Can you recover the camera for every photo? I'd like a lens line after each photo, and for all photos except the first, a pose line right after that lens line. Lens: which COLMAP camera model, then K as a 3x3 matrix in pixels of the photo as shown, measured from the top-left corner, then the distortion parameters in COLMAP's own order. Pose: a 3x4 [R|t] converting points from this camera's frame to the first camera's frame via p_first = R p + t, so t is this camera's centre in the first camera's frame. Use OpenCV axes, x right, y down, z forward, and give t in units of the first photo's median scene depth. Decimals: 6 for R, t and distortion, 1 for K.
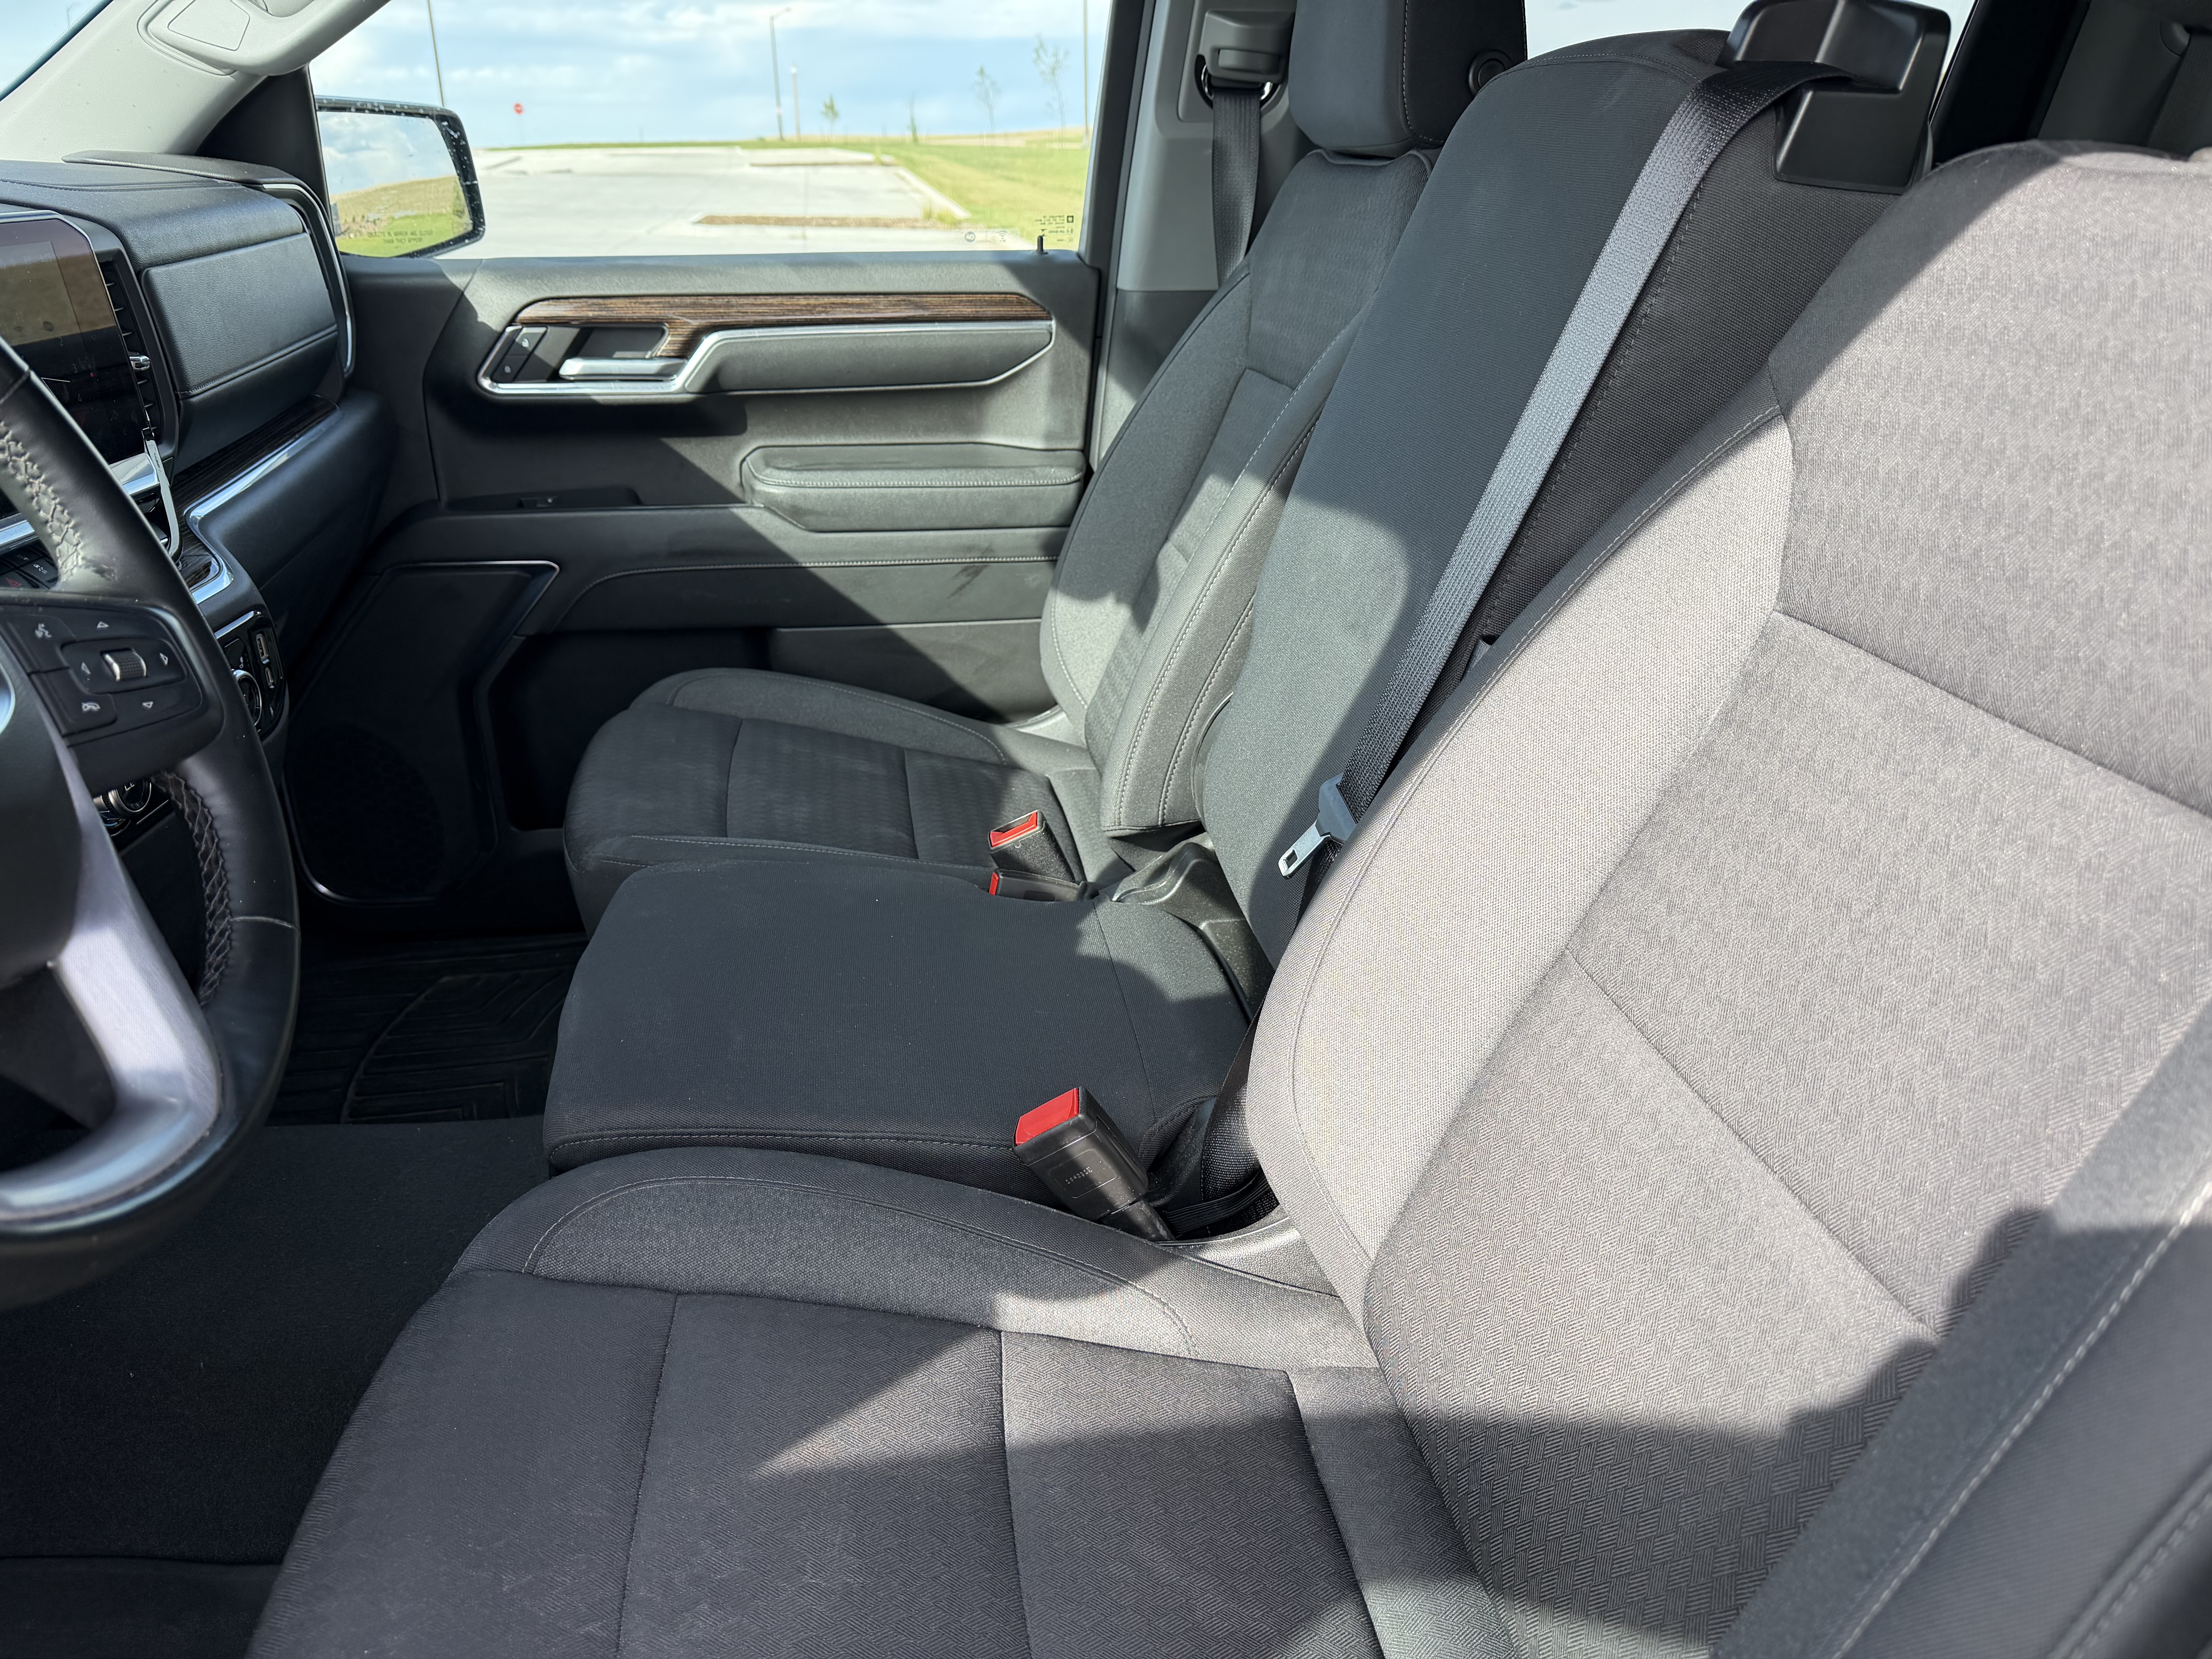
lens RADIAL K [[1610.2, 0, 1099.2], [0, 1610.2, 919.8], [0, 0, 1]] dist [0.027344, -0.066793]
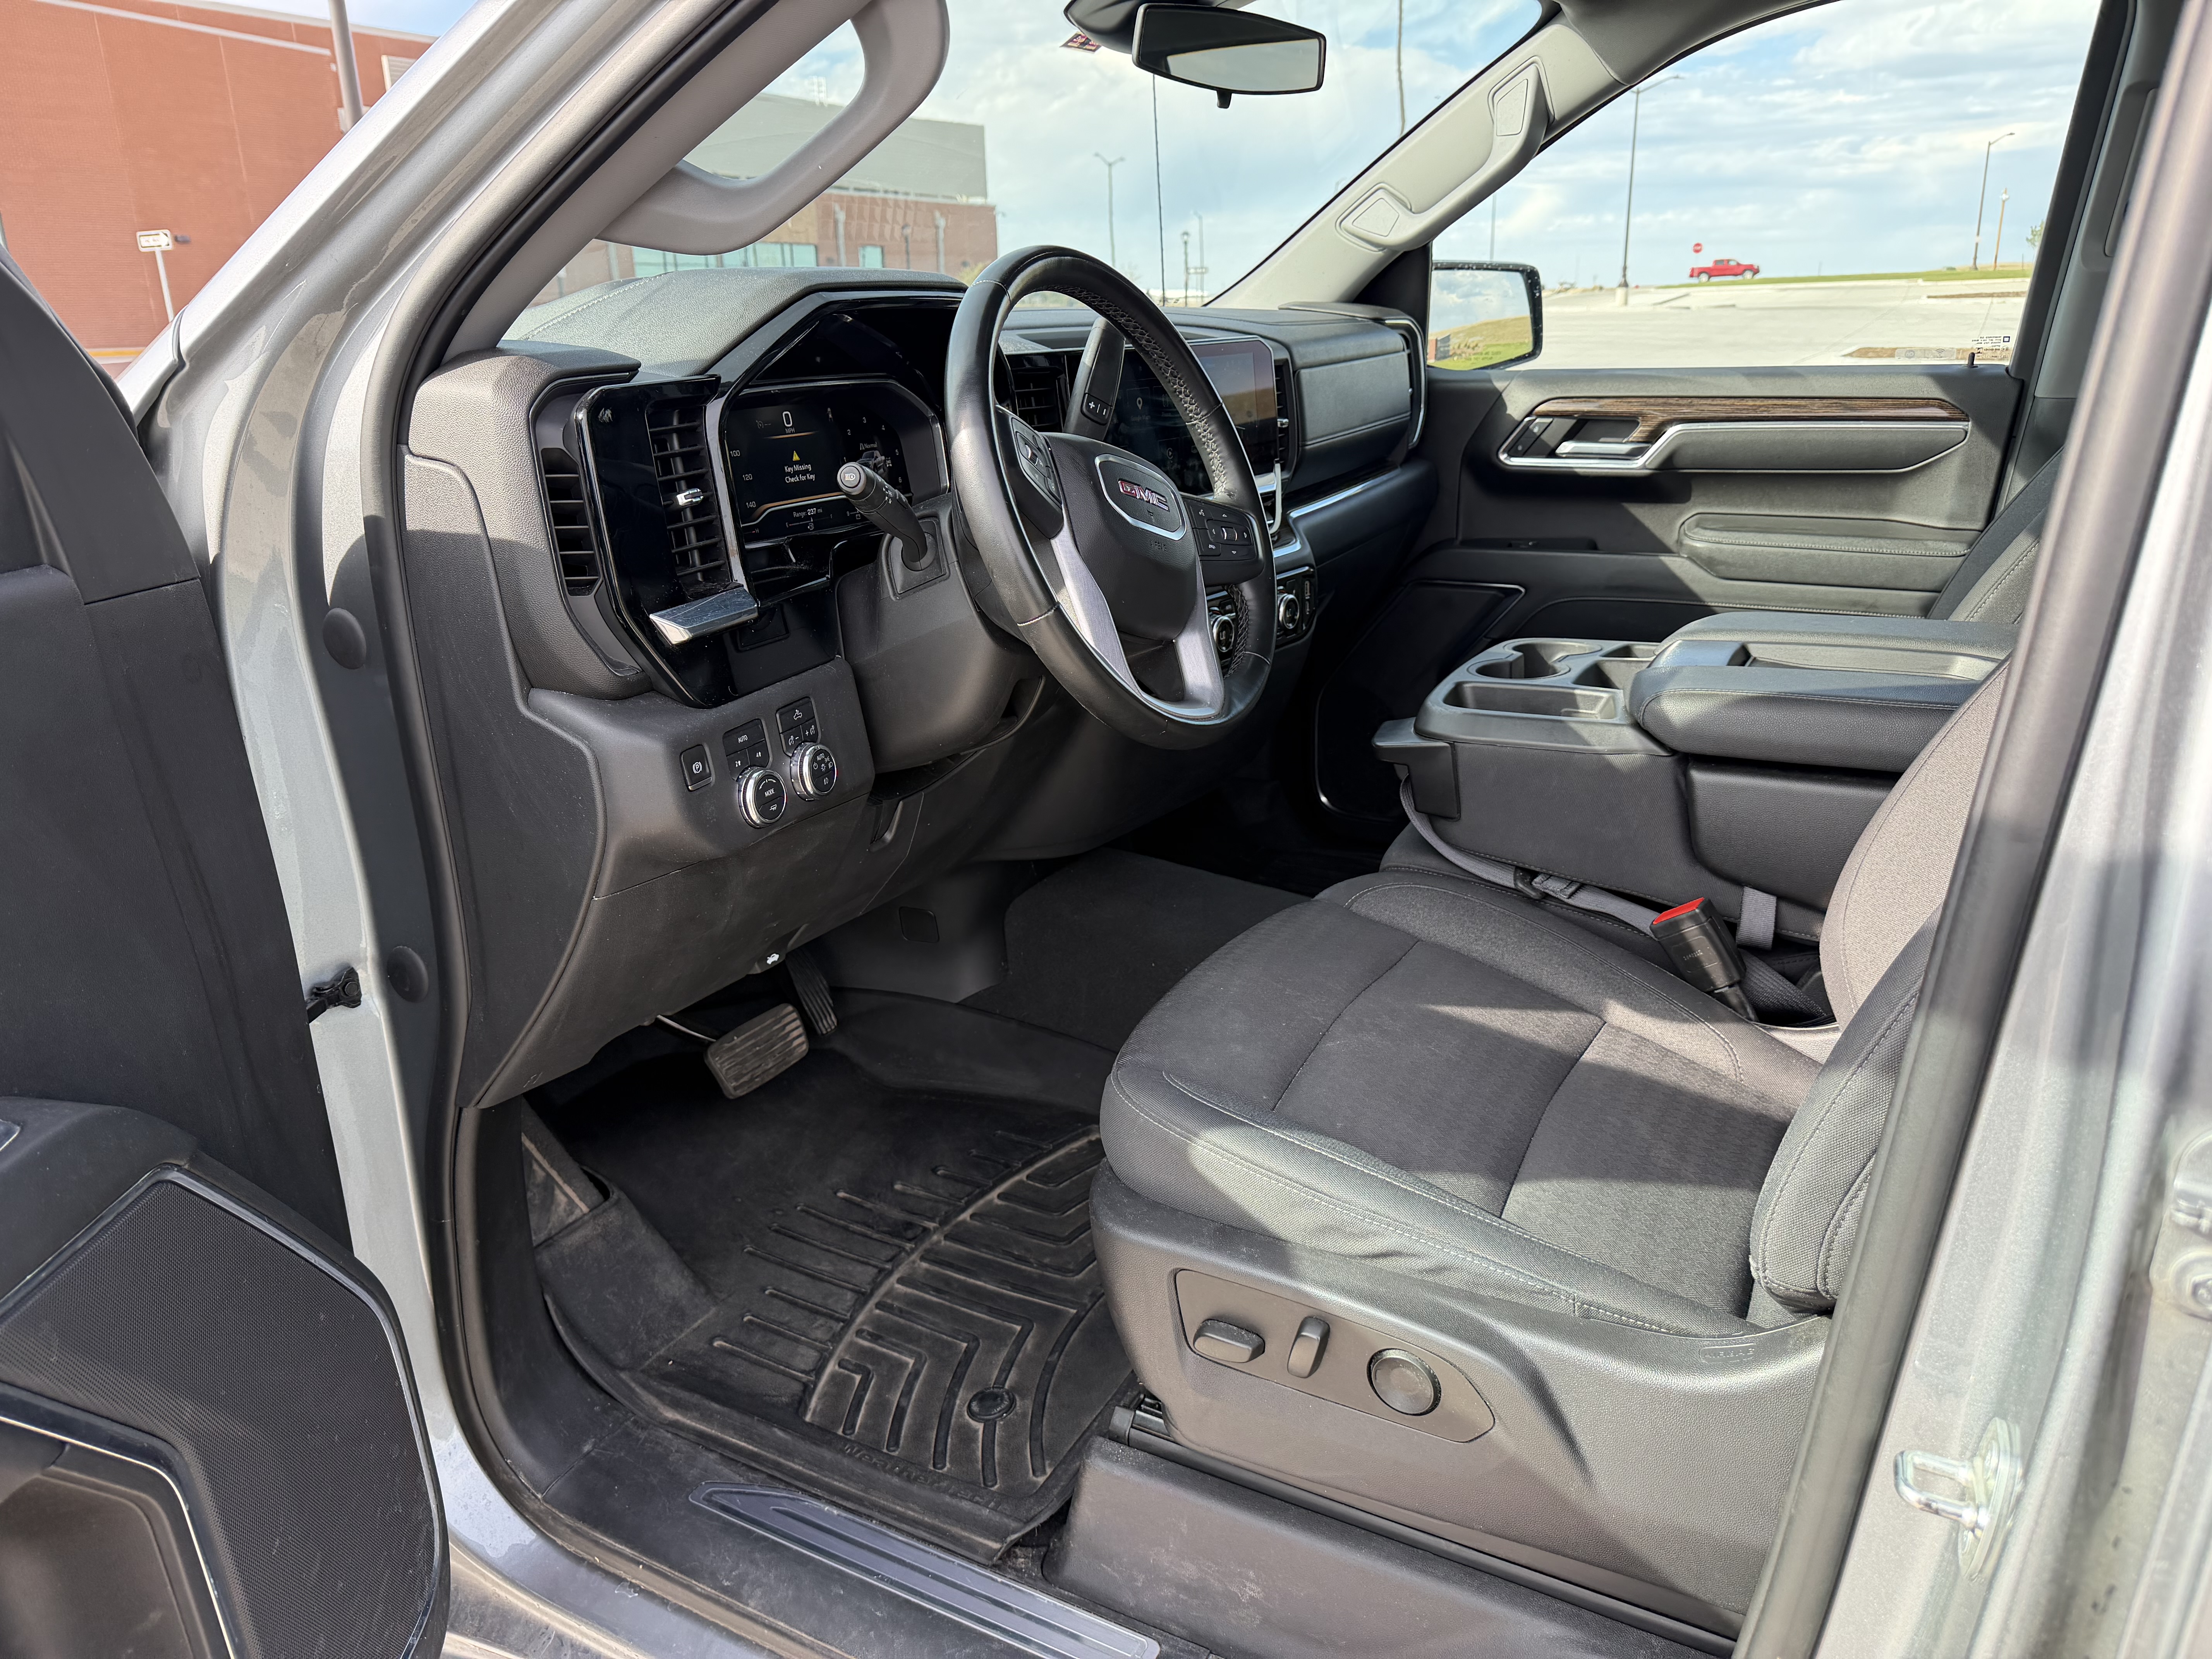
lens RADIAL K [[1610.2, 0, 1099.2], [0, 1610.2, 919.8], [0, 0, 1]] dist [0.027344, -0.066793]
pose [[0.799921, 0.189491, -0.569402, 0.211657], [-0.229767, 0.973245, 0.001099, 0.136909], [0.554376, 0.129951, 0.822058, -0.294170]]
